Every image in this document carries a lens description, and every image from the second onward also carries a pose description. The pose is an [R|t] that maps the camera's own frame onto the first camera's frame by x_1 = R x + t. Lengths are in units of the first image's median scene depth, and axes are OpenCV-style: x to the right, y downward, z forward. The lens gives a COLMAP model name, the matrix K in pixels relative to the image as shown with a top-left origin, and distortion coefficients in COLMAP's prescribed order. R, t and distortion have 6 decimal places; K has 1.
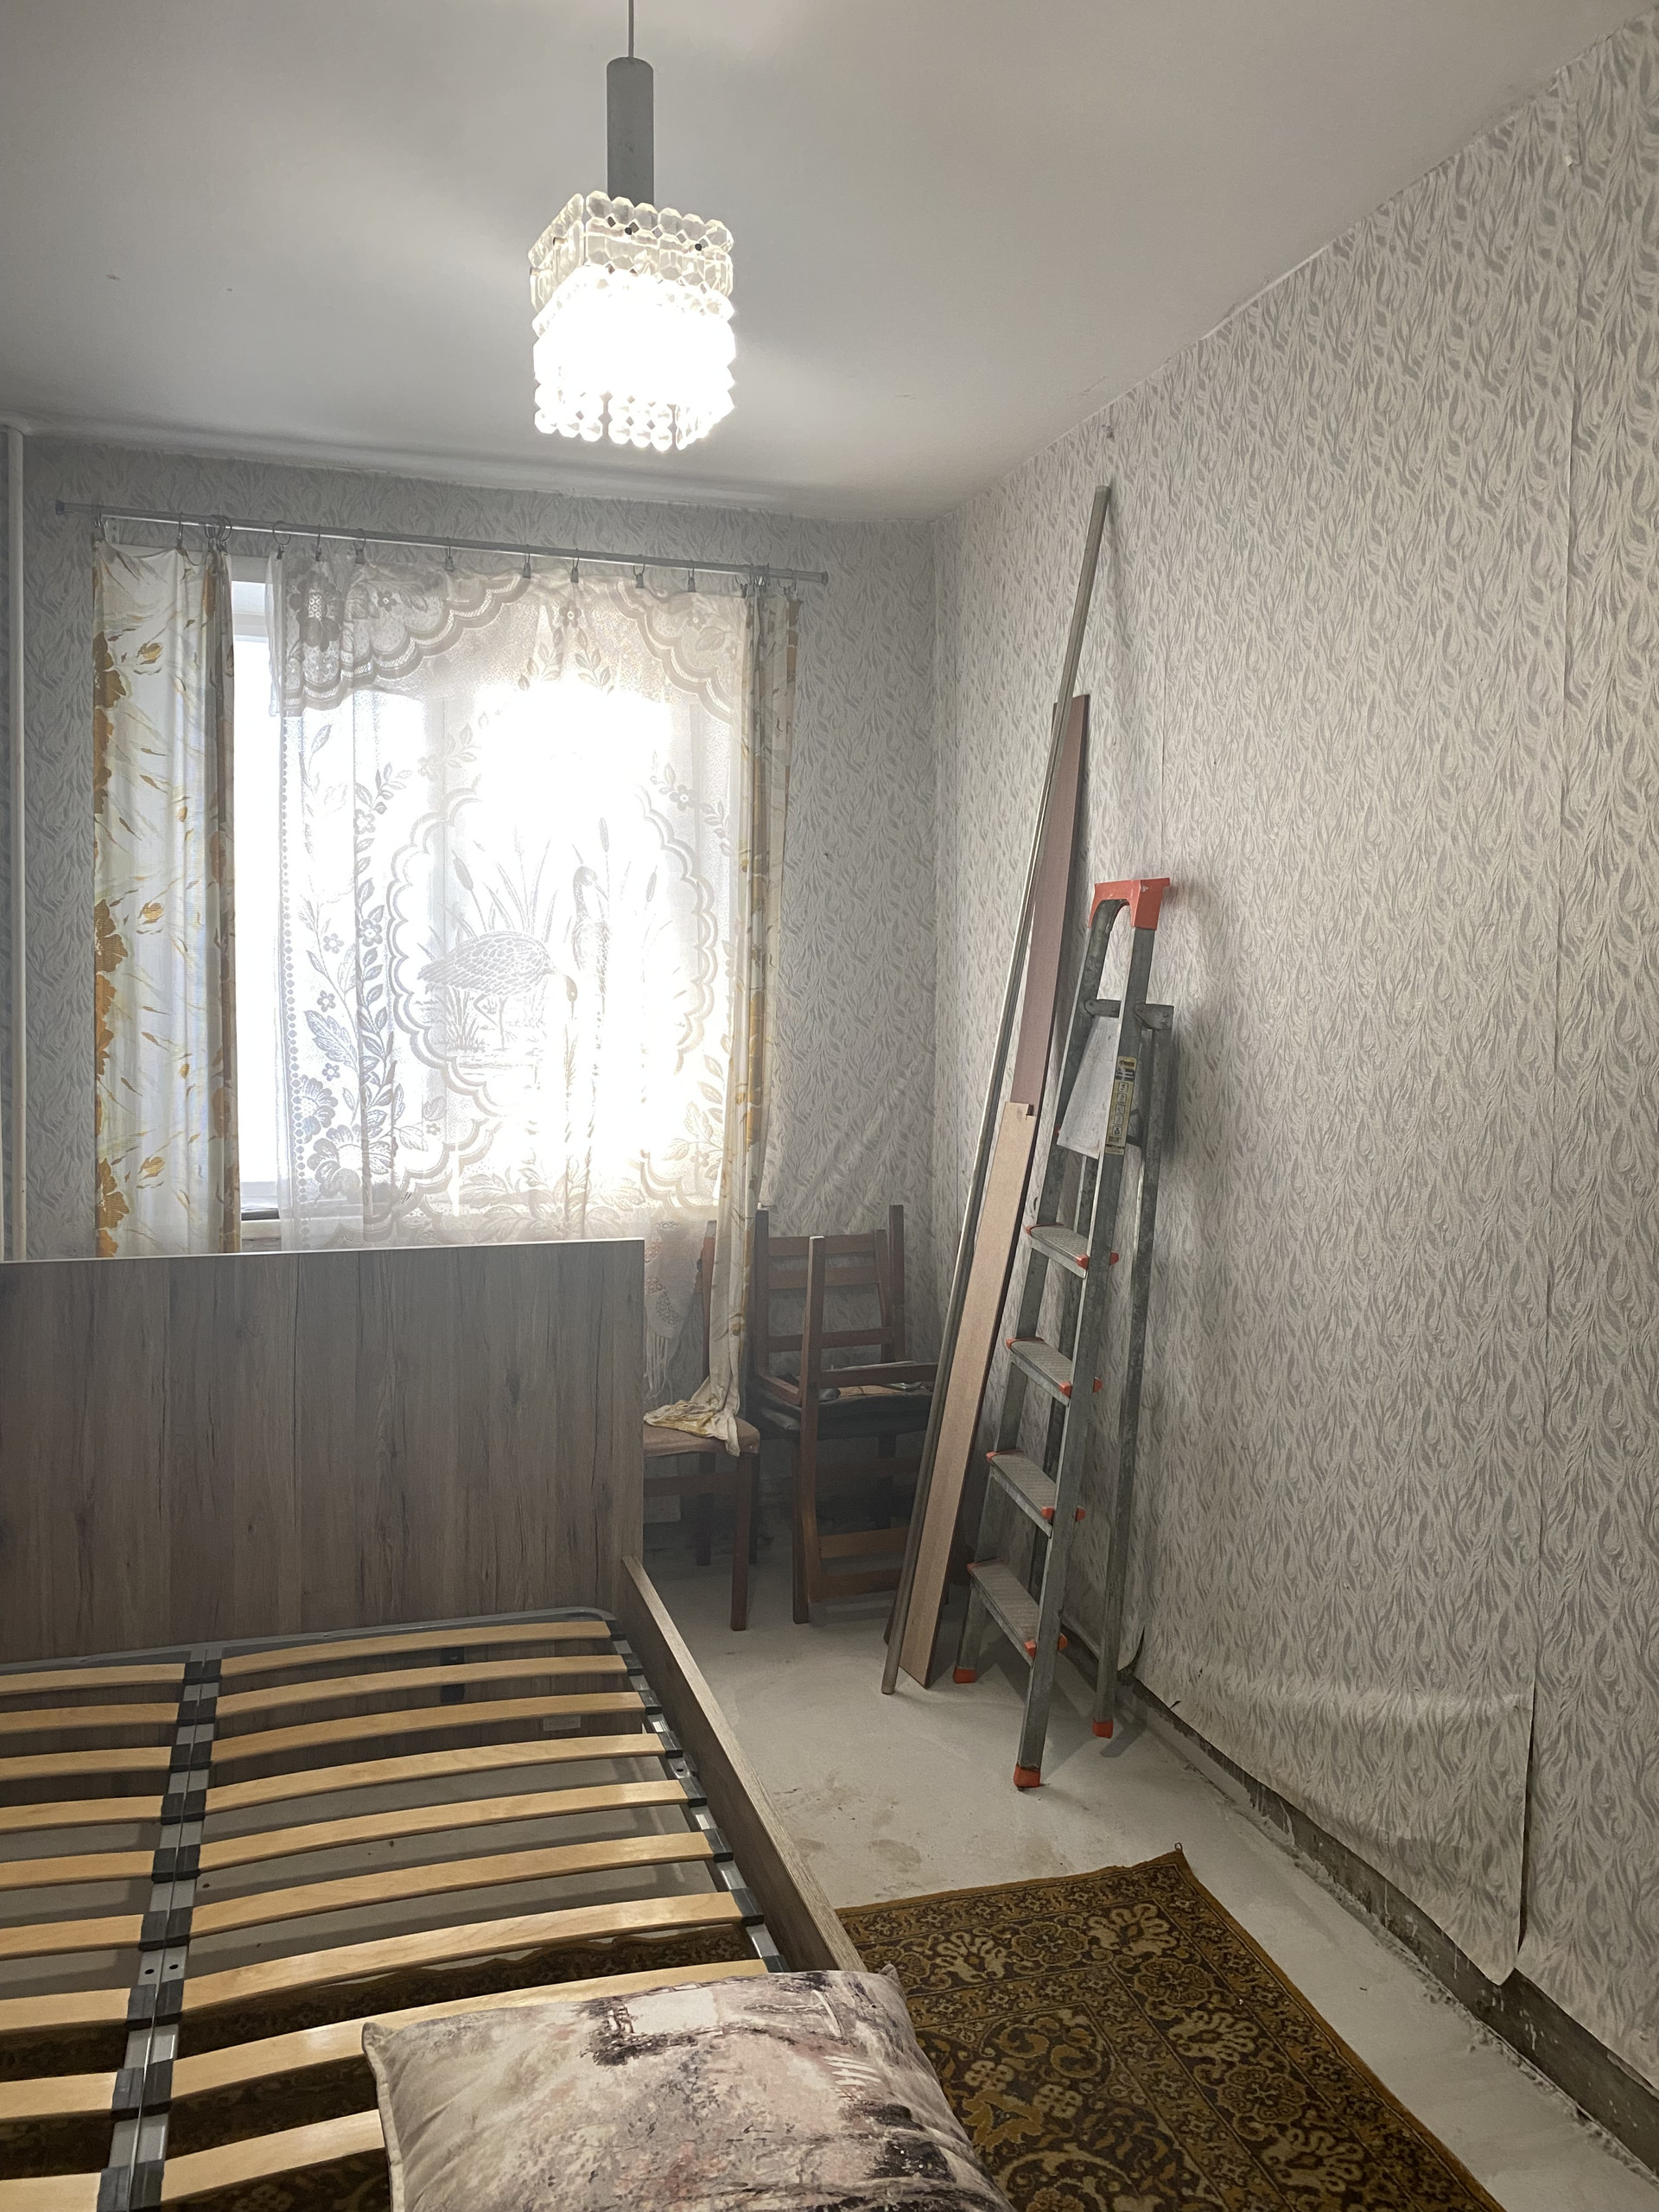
lens RADIAL K [[1735.3, 0, 821.0], [0, 1735.3, 1056.5], [0, 0, 1]] dist [0.019667, -0.005353]
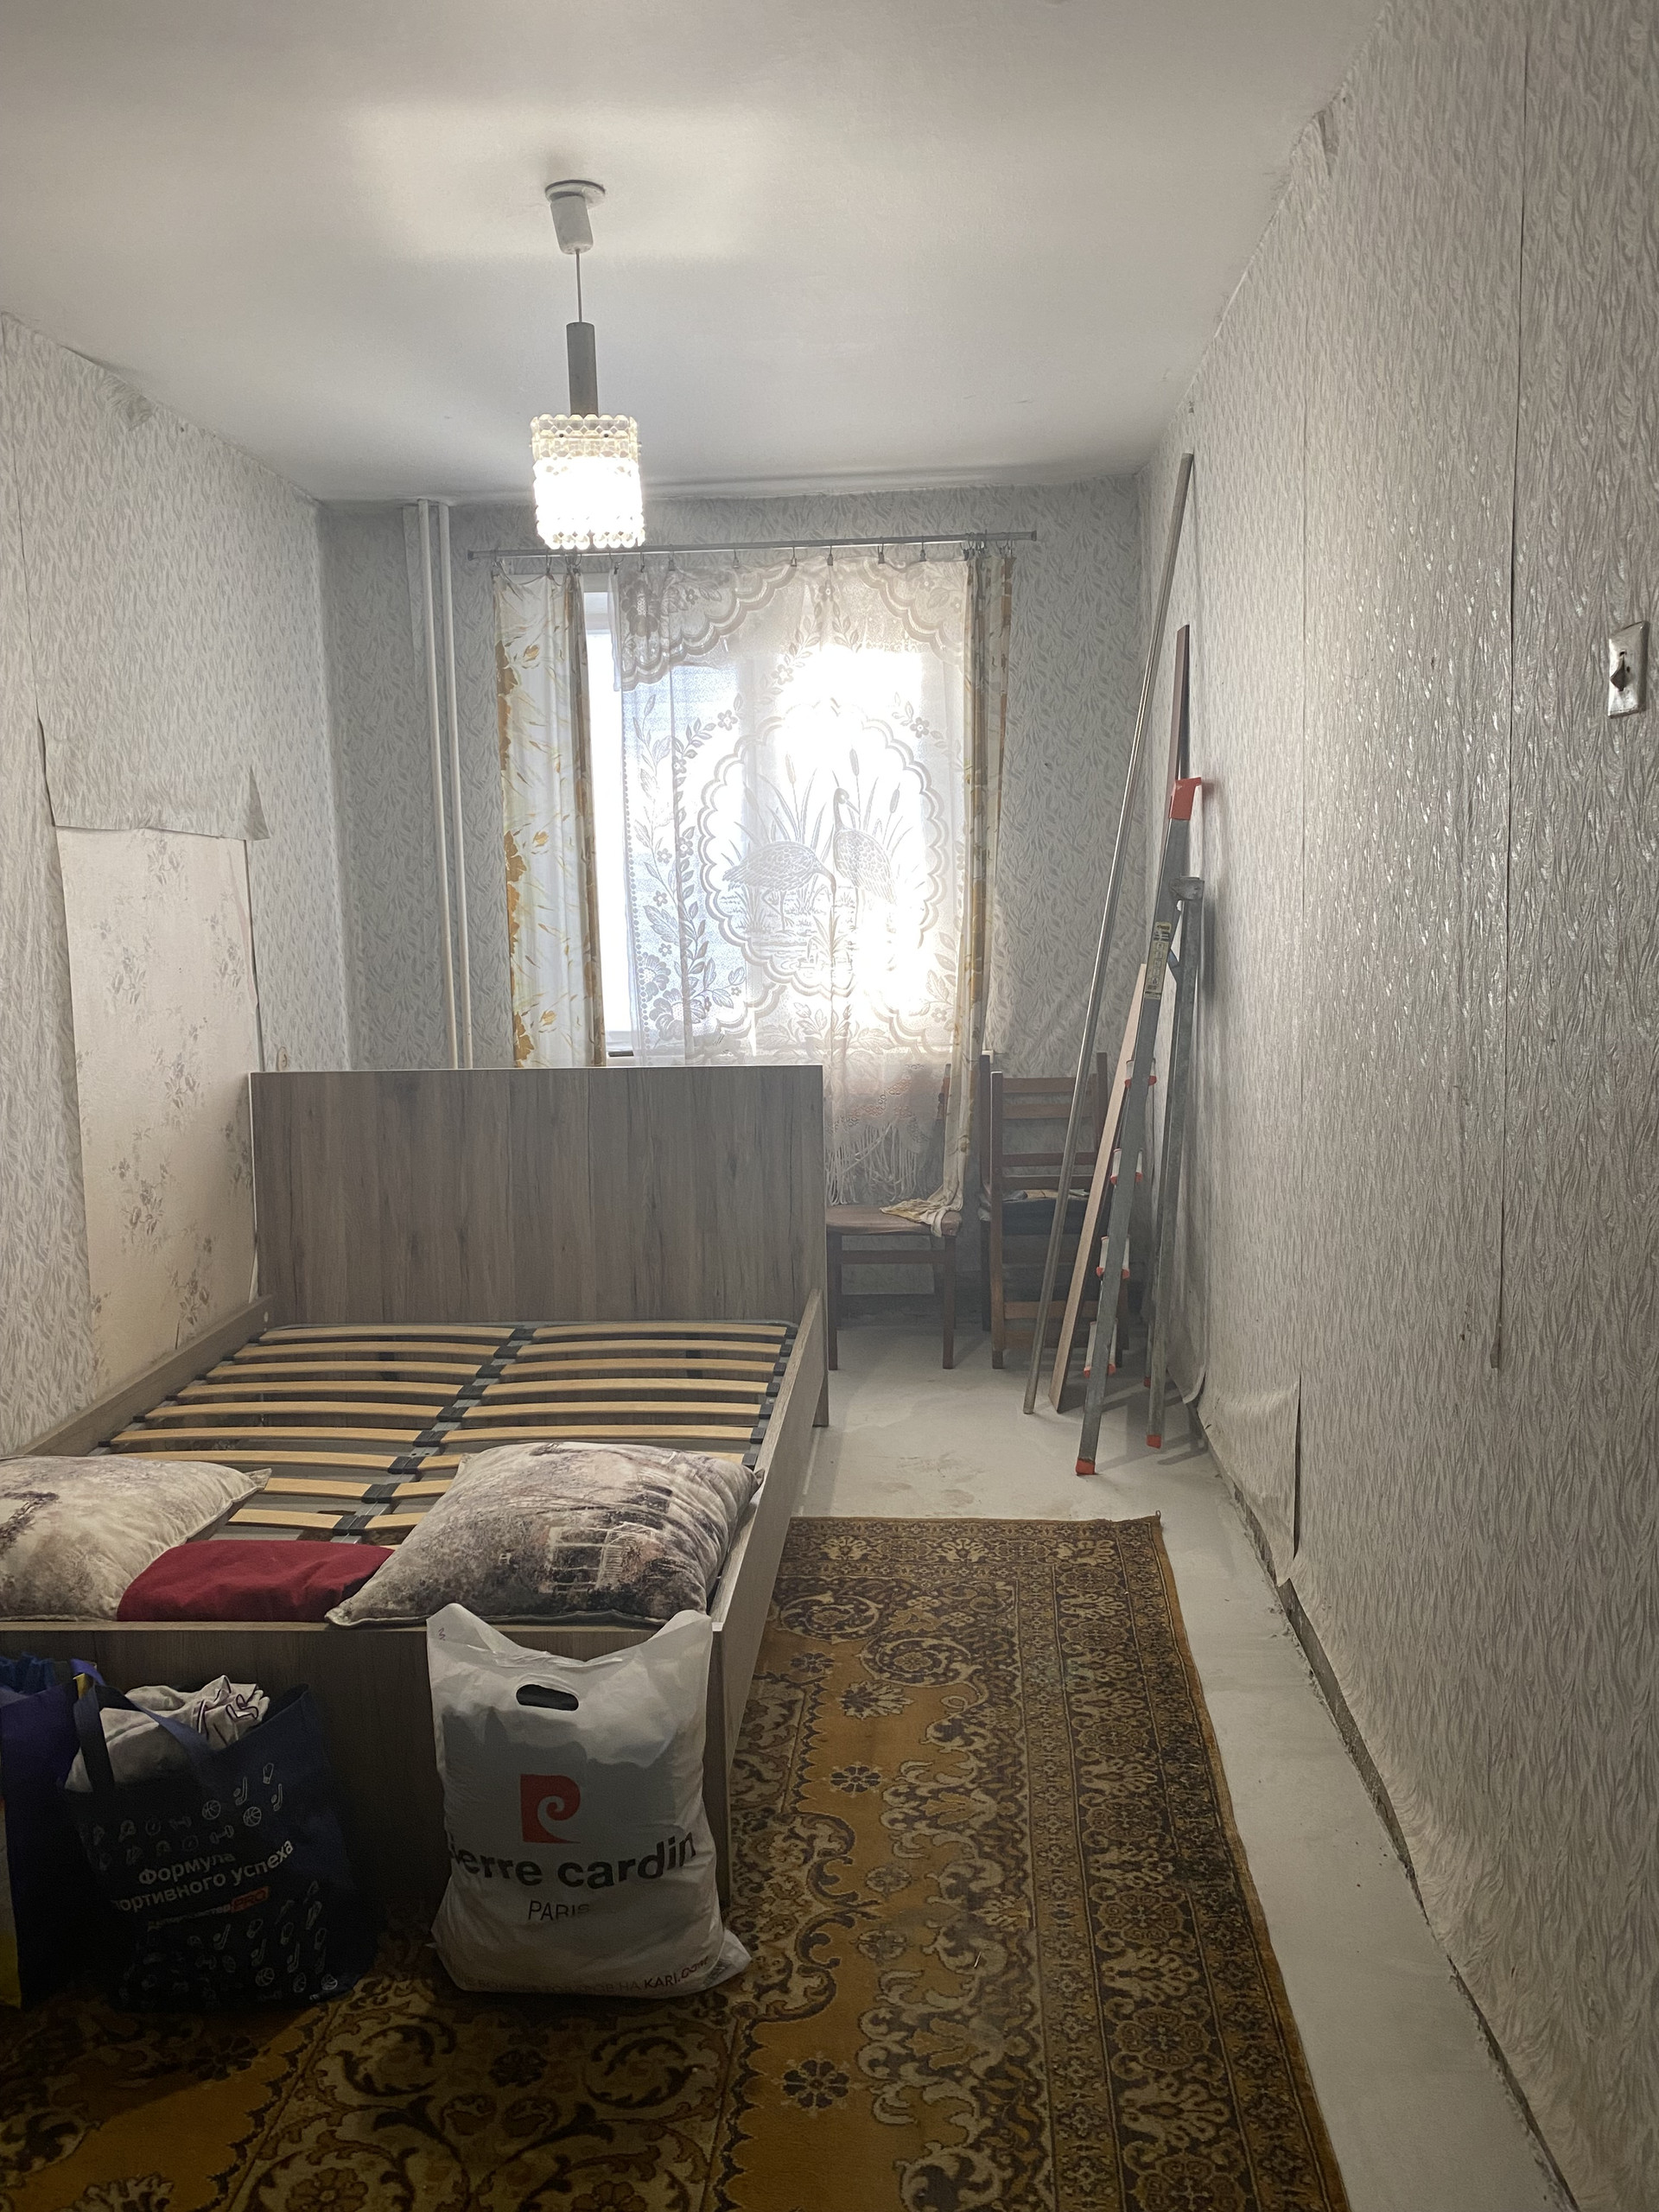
lens RADIAL K [[1794.2, 0, 829.5], [0, 1794.2, 1106.0], [0, 0, 1]] dist [0.088387, -0.001312]
pose [[0.919835, 0.014261, -0.392045, 0.403113], [0.014573, 0.997407, 0.070473, 0.034059], [0.392034, -0.070537, 0.917243, -0.268182]]
